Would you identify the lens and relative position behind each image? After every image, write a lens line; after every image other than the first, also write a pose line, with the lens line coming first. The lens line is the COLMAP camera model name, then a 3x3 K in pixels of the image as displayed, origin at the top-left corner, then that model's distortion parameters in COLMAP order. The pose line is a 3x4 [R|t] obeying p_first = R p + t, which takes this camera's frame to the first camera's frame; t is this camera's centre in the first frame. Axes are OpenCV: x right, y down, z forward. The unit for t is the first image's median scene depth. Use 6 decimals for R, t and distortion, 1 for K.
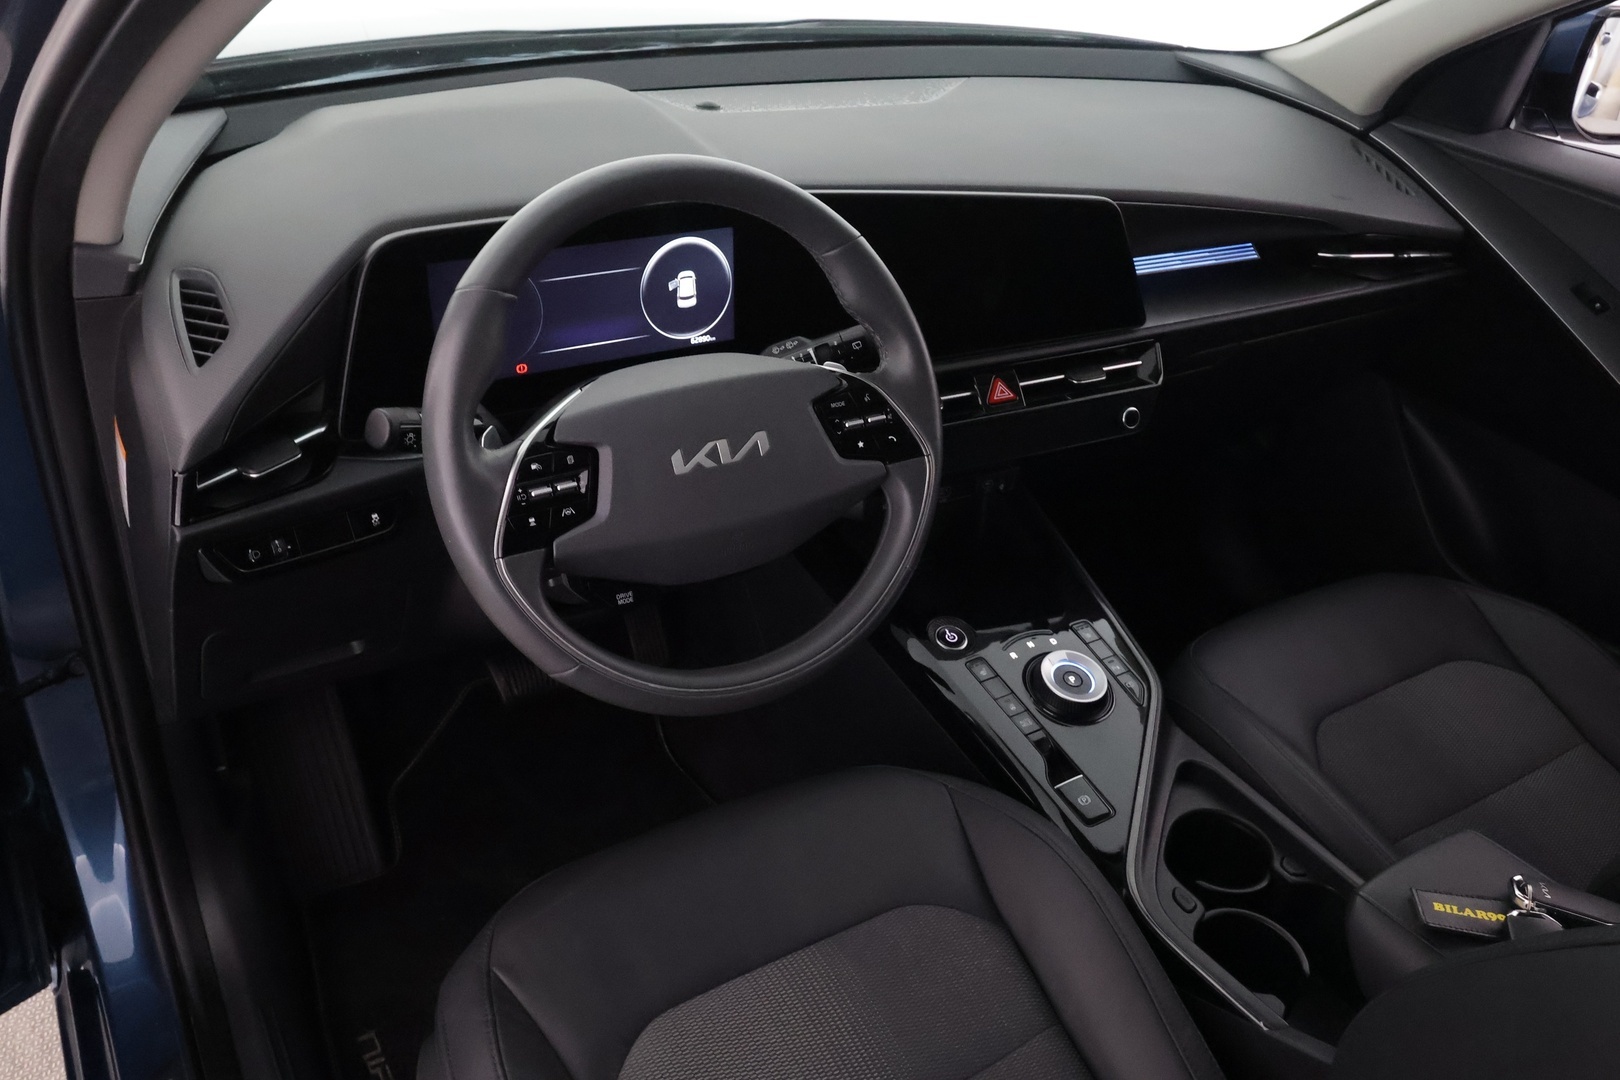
lens RADIAL K [[1271.6, 0, 810.0], [0, 1271.6, 540.0], [0, 0, 1]] dist [0.003088, 0.003847]
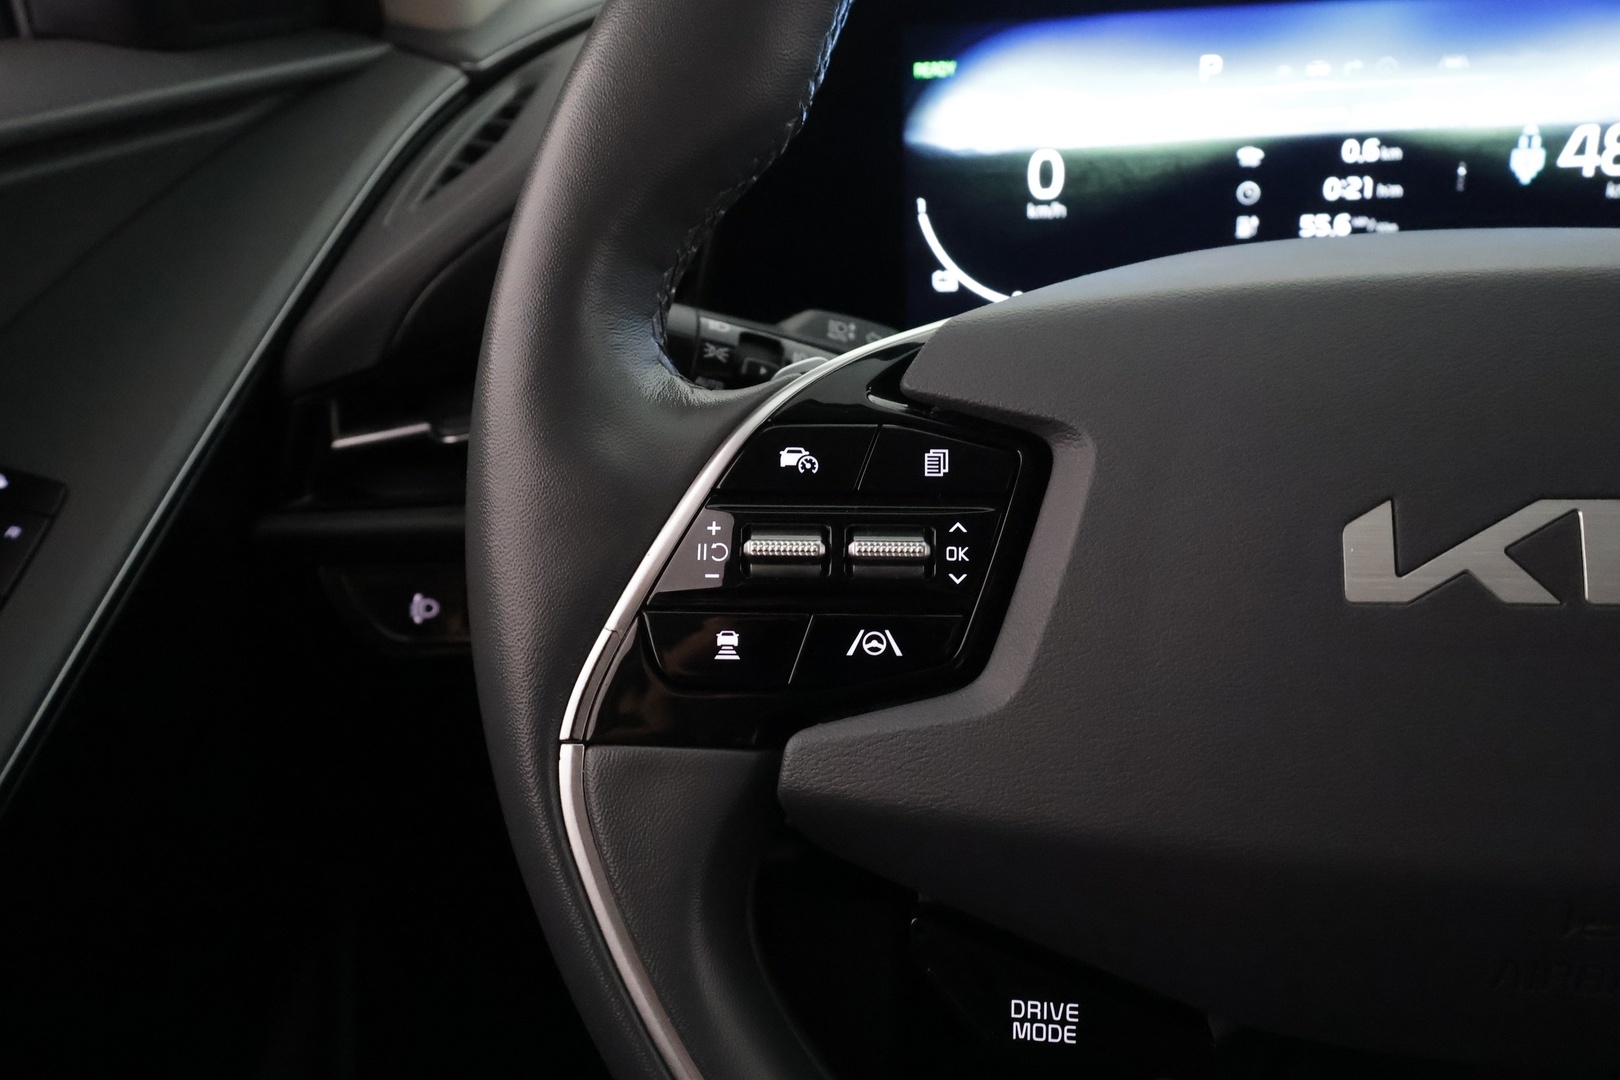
lens RADIAL K [[1271.6, 0, 810.0], [0, 1271.6, 540.0], [0, 0, 1]] dist [0.003088, 0.003847]
pose [[0.749999, 0.157958, -0.642302, -0.024028], [-0.244250, 0.968572, -0.047009, -0.021903], [0.614690, 0.192139, 0.765009, 0.623318]]
